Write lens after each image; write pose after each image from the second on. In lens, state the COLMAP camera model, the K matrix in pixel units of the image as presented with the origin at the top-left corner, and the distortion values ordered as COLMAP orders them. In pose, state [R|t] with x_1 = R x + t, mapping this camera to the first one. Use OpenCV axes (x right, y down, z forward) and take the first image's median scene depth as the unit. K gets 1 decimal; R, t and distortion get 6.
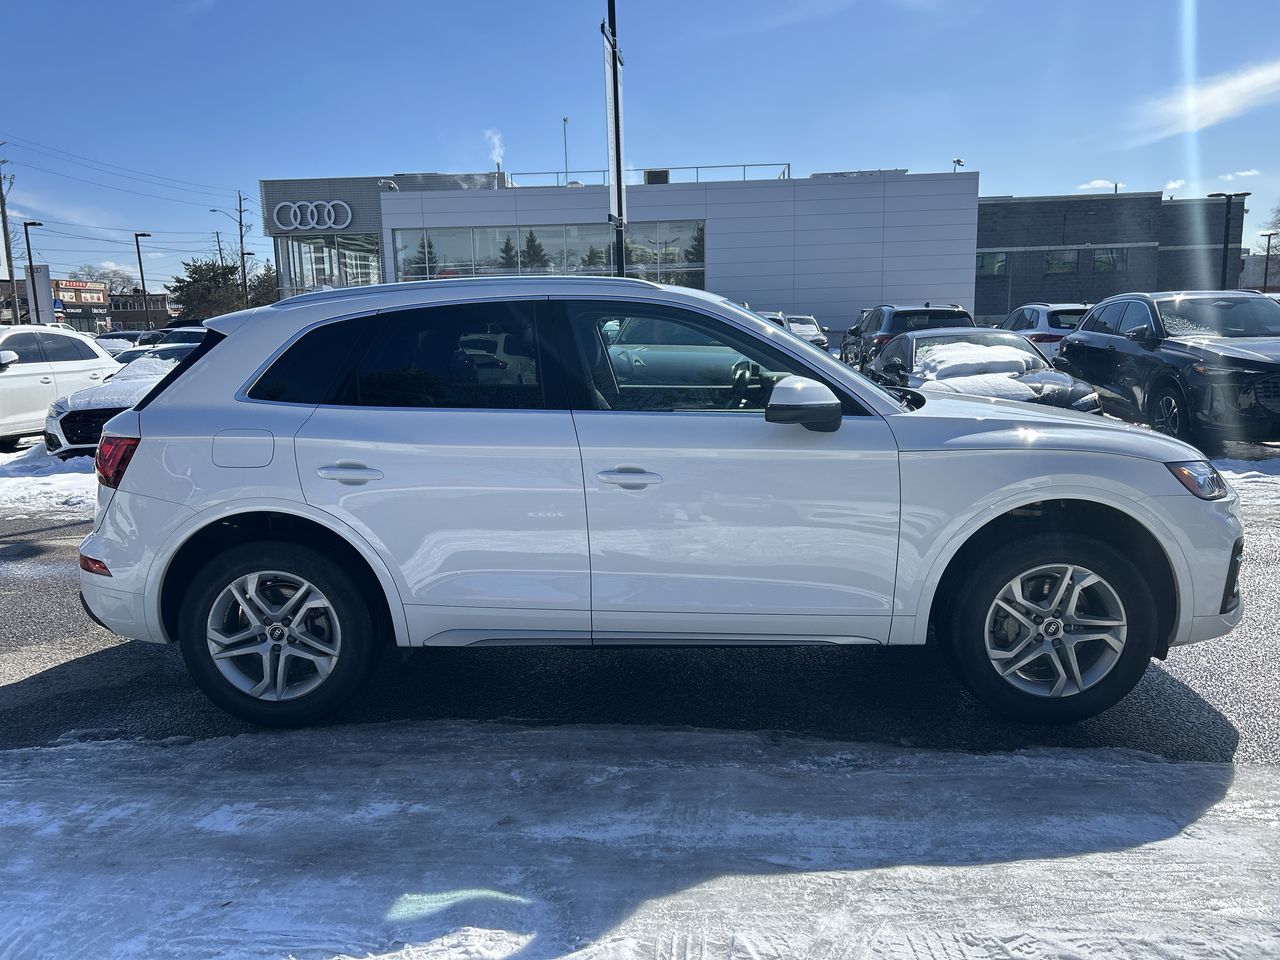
lens RADIAL K [[967.8, 0, 640.0], [0, 967.8, 480.0], [0, 0, 1]] dist [0.062999, -0.073419]
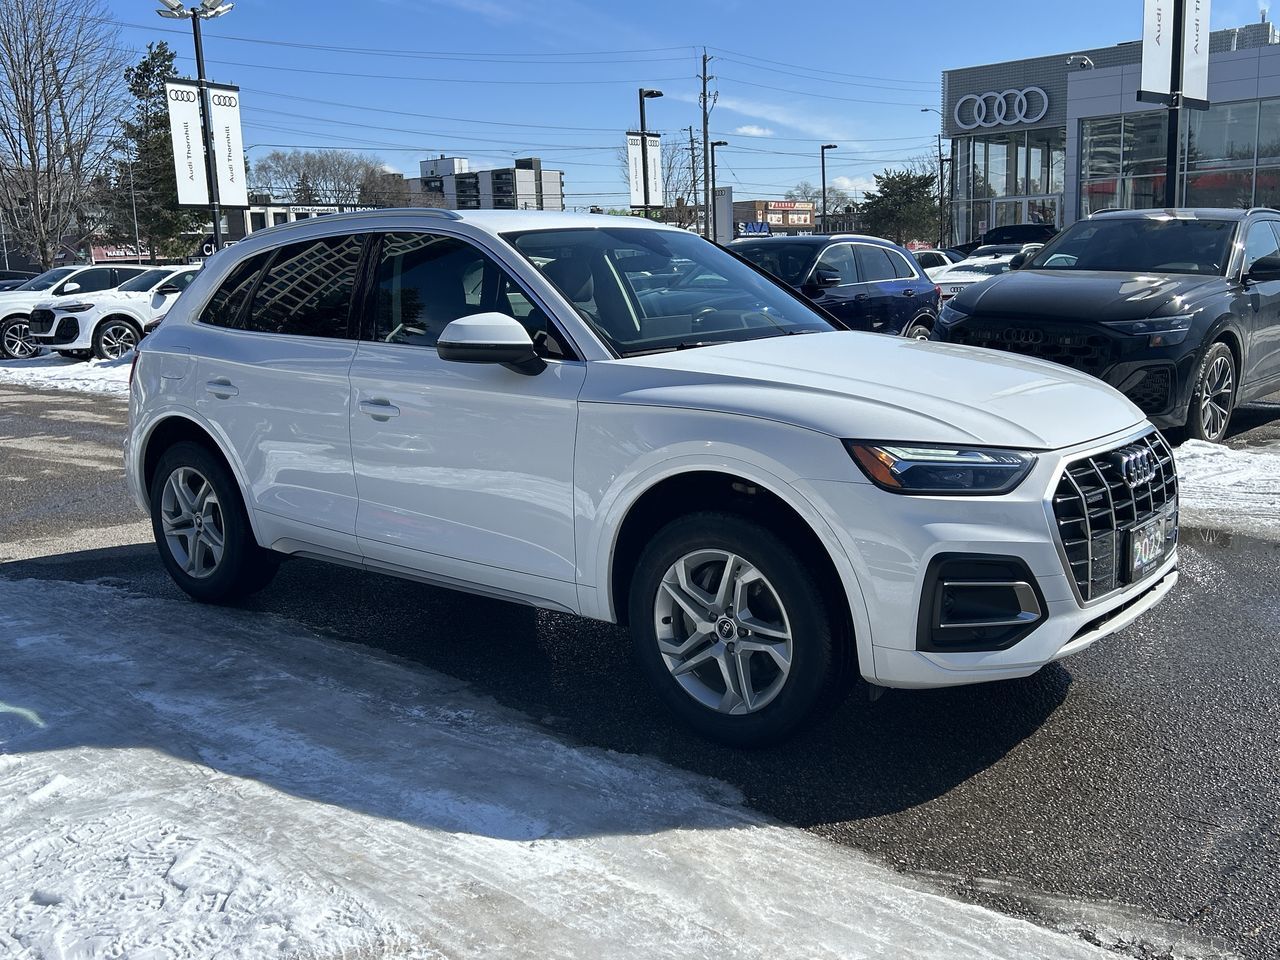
lens RADIAL K [[1196.2, 0, 621.5], [0, 1196.2, 480.3], [0, 0, 1]] dist [0.129689, -0.273609]
pose [[0.793628, 0.103636, -0.599511, 0.952849], [-0.082515, 0.994615, 0.062704, -0.028771], [0.602782, -0.000295, 0.797906, 0.142347]]
